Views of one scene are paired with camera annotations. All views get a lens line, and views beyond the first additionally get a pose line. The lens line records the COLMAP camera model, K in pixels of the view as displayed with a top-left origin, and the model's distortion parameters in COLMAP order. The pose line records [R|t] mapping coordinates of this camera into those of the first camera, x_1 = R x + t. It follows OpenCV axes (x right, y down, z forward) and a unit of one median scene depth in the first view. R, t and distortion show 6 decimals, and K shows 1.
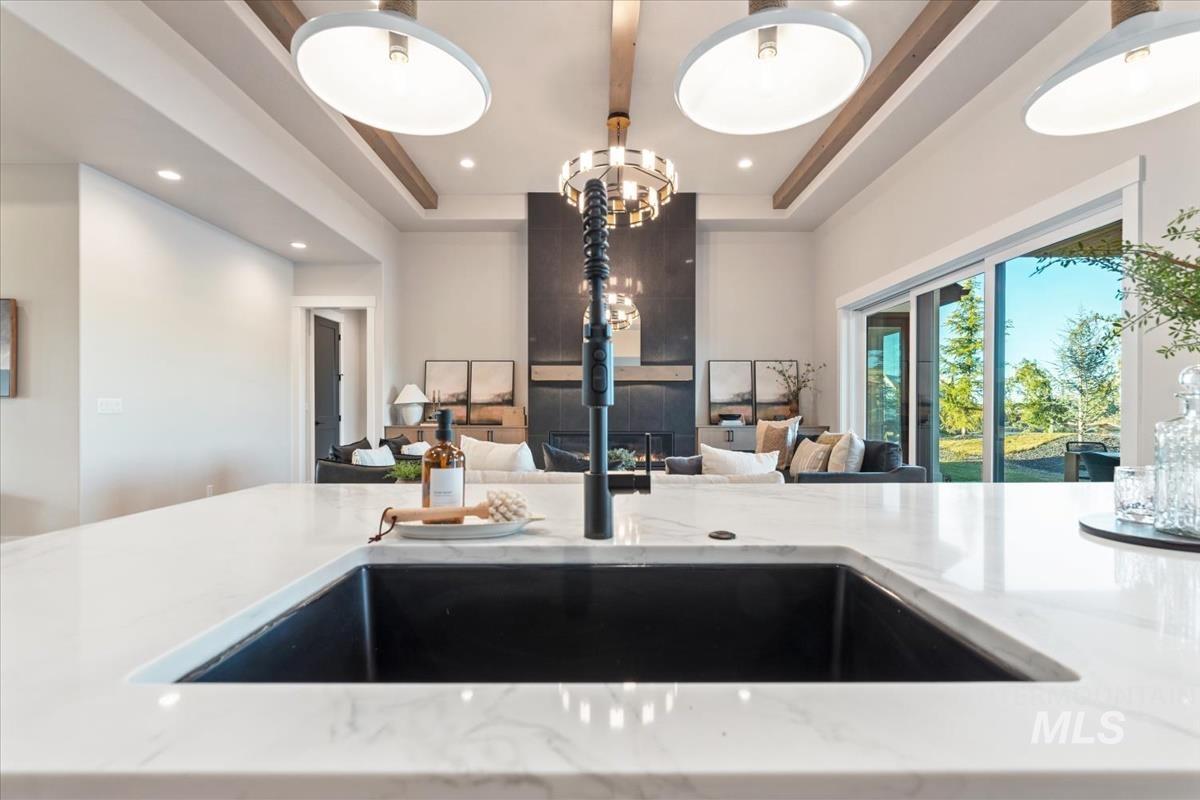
lens RADIAL K [[521.4, 0, 603.5], [0, 521.4, 410.9], [0, 0, 1]] dist [0.000106, 0.000277]
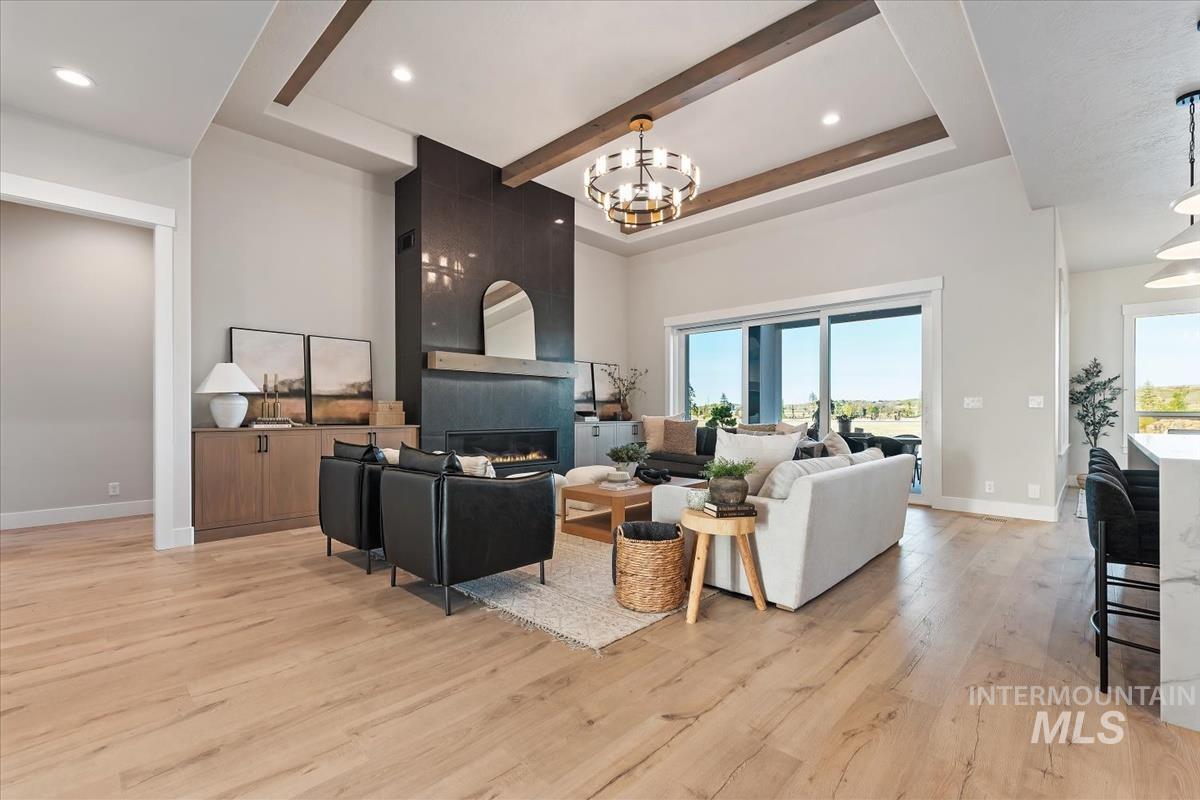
lens RADIAL K [[521.4, 0, 603.5], [0, 521.4, 410.9], [0, 0, 1]] dist [0.000106, 0.000277]
pose [[0.693457, 0.002079, 0.720495, -0.505765], [-0.000800, 0.999997, -0.002116, 0.008137], [-0.720497, 0.000891, 0.693457, 0.227073]]
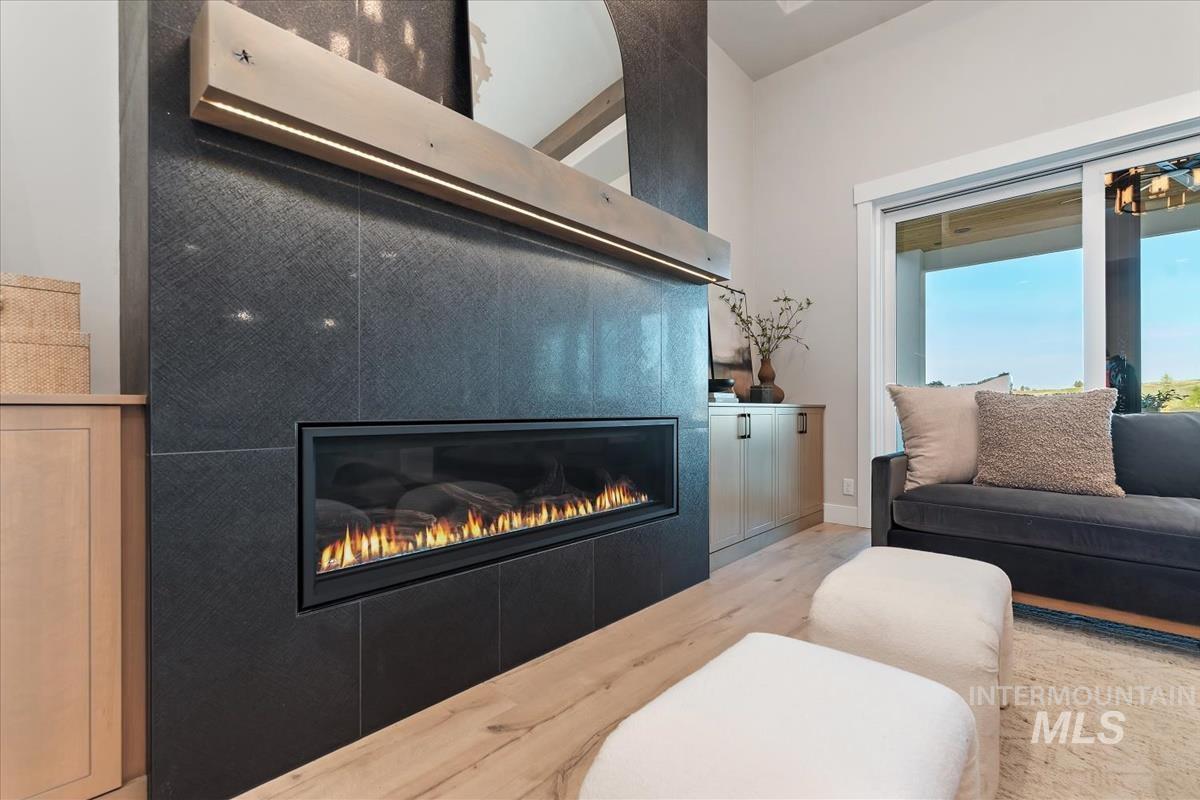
lens RADIAL K [[521.4, 0, 603.5], [0, 521.4, 410.9], [0, 0, 1]] dist [0.000106, 0.000277]
pose [[0.696520, 0.000893, 0.717537, -0.157016], [-0.000444, 1.000000, -0.000812, 0.034927], [-0.717537, 0.000247, 0.696520, 0.737422]]
